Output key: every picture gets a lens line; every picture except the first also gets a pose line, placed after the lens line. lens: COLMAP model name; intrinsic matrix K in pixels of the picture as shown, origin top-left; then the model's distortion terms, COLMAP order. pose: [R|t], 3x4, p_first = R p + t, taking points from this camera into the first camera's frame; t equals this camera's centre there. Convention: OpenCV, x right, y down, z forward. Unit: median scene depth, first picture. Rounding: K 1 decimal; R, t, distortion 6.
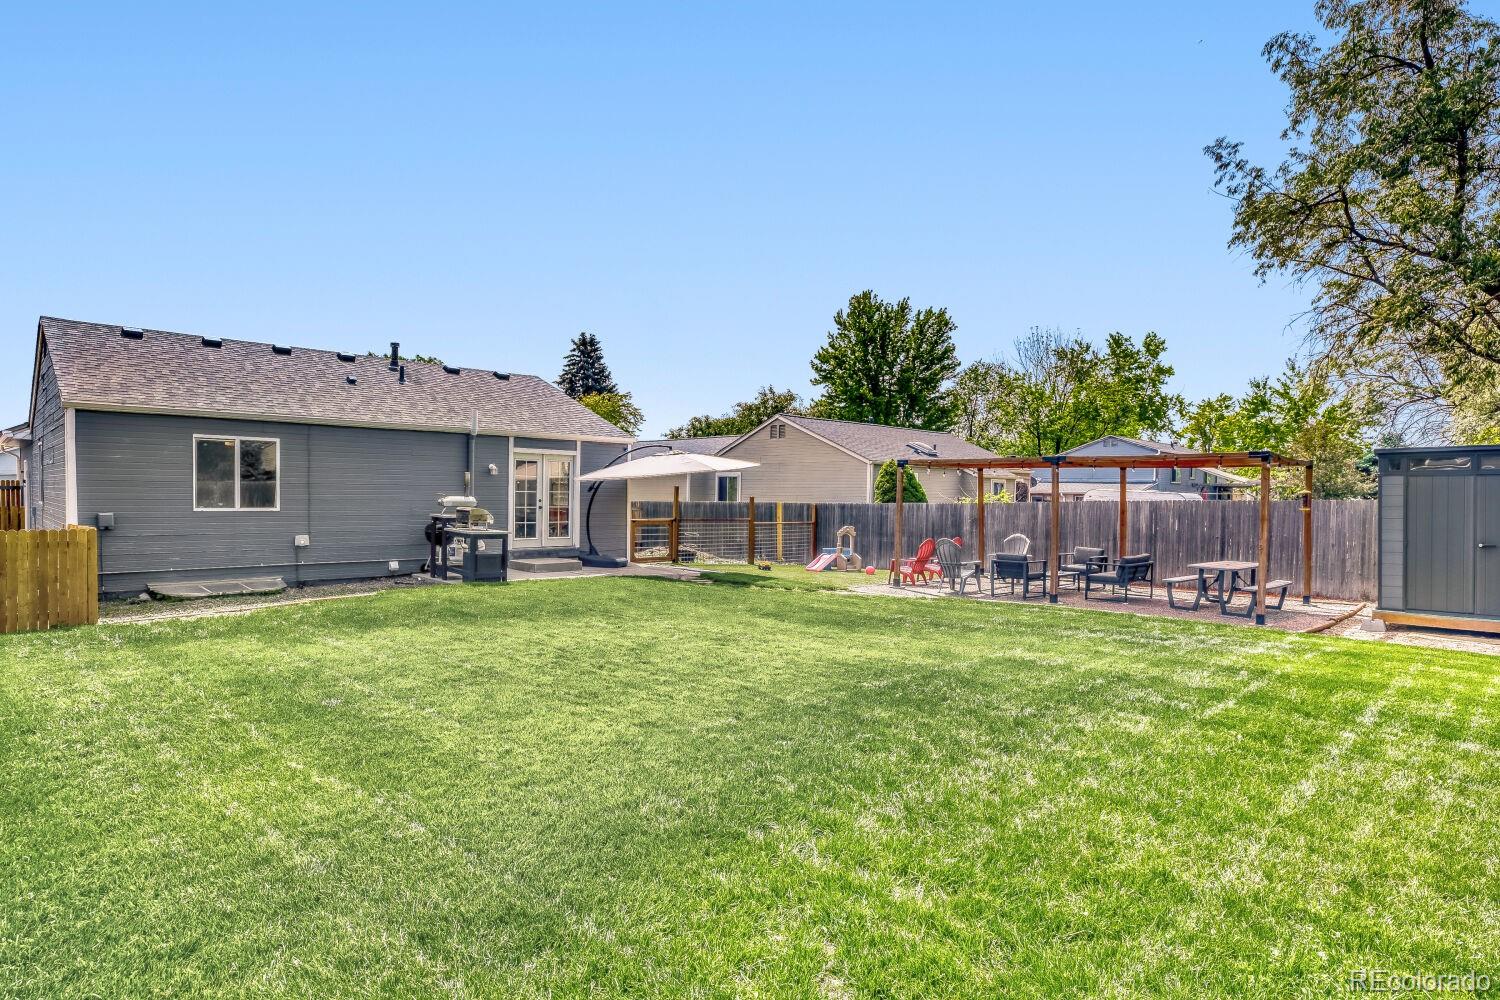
lens RADIAL K [[866.6, 0, 752.5], [0, 866.6, 501.0], [0, 0, 1]] dist [-0.000663, -0.000003]
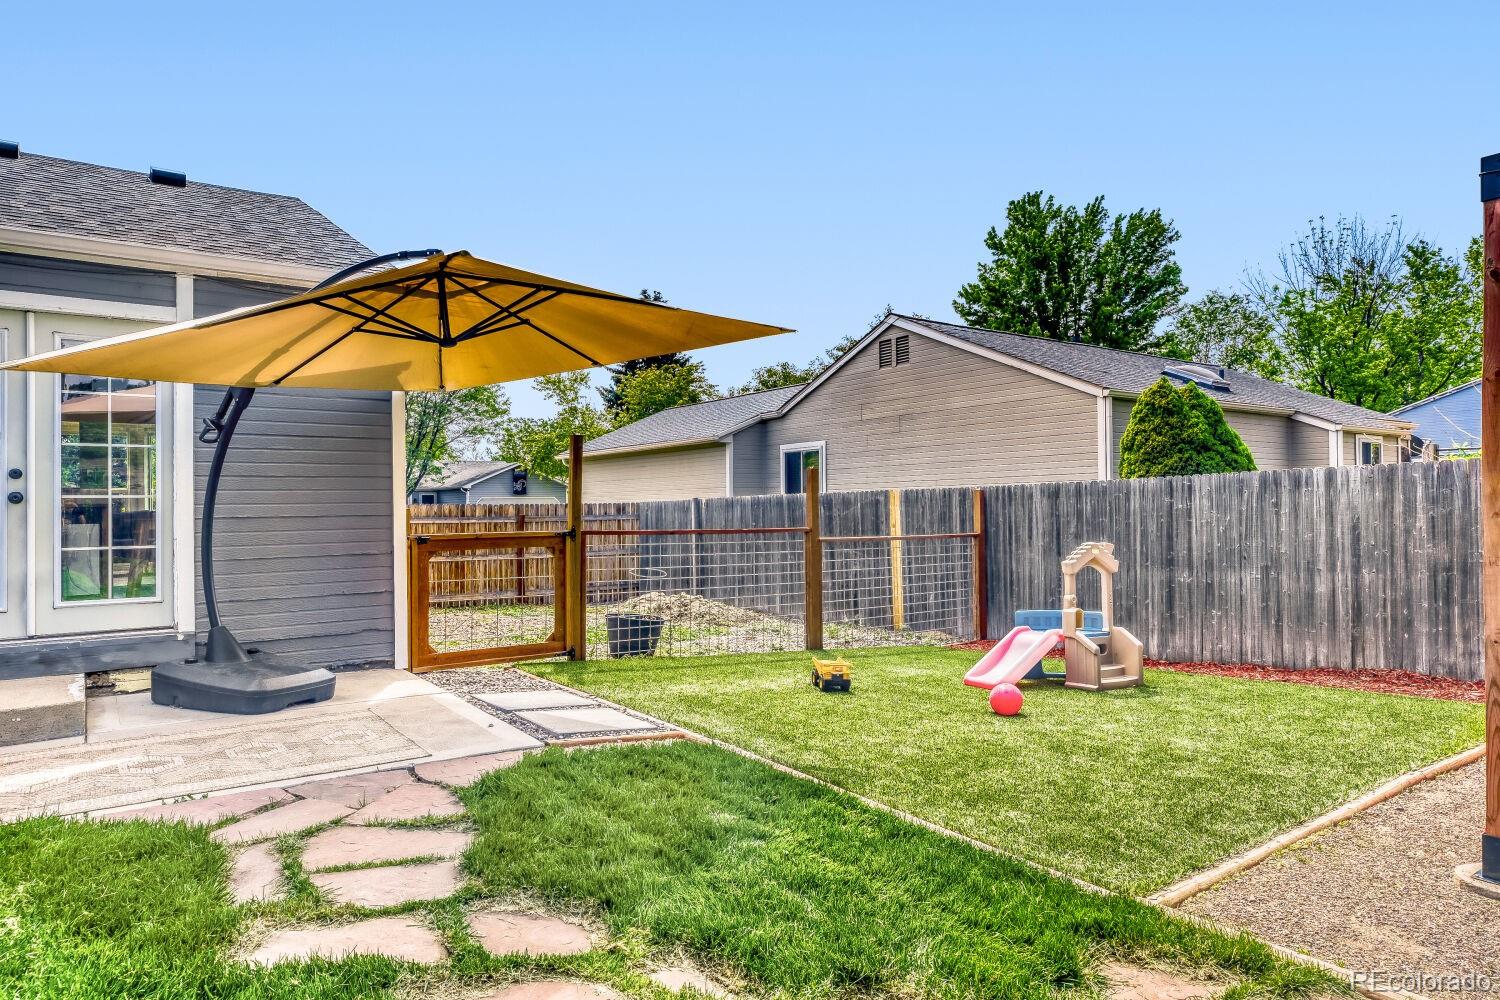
lens RADIAL K [[918.6, 0, 739.2], [0, 918.6, 510.0], [0, 0, 1]] dist [0.005970, -0.000569]
pose [[0.986732, -0.021677, -0.160907, 0.014129], [0.020178, 0.999737, -0.010940, 0.007401], [0.161101, 0.007548, 0.986909, 0.261797]]
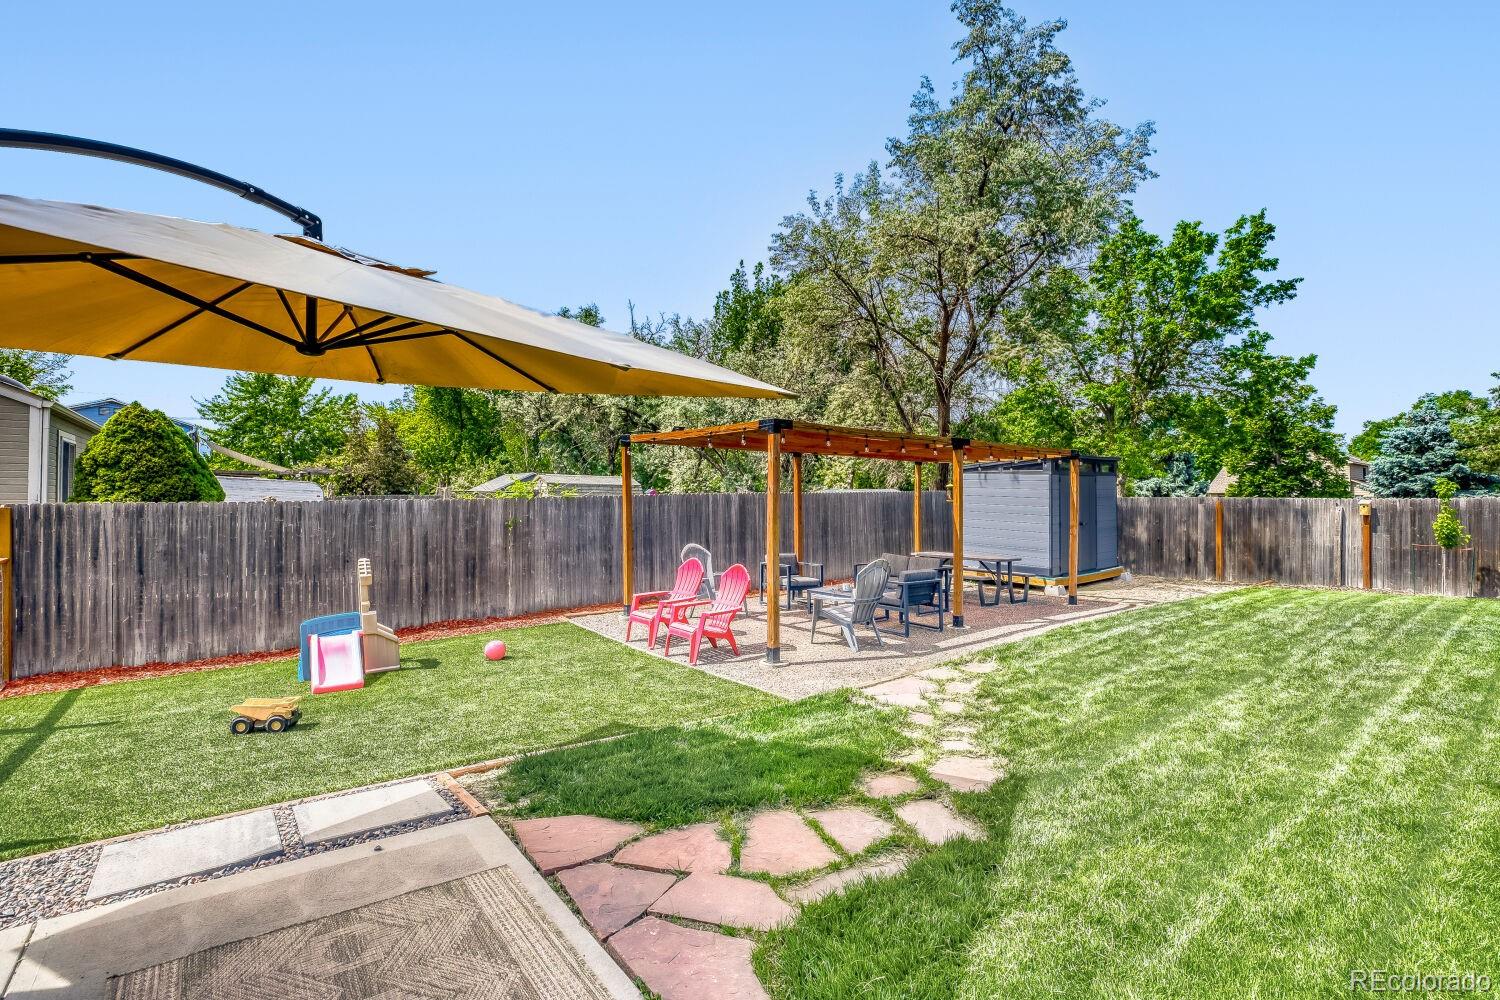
lens RADIAL K [[699.3, 0, 750.8], [0, 699.3, 494.8], [0, 0, 1]] dist [-0.029278, -0.000506]
pose [[0.150540, -0.007762, 0.988573, -0.079443], [0.006387, 0.999956, 0.006879, -0.001299], [-0.988583, 0.005278, 0.150583, 0.313348]]
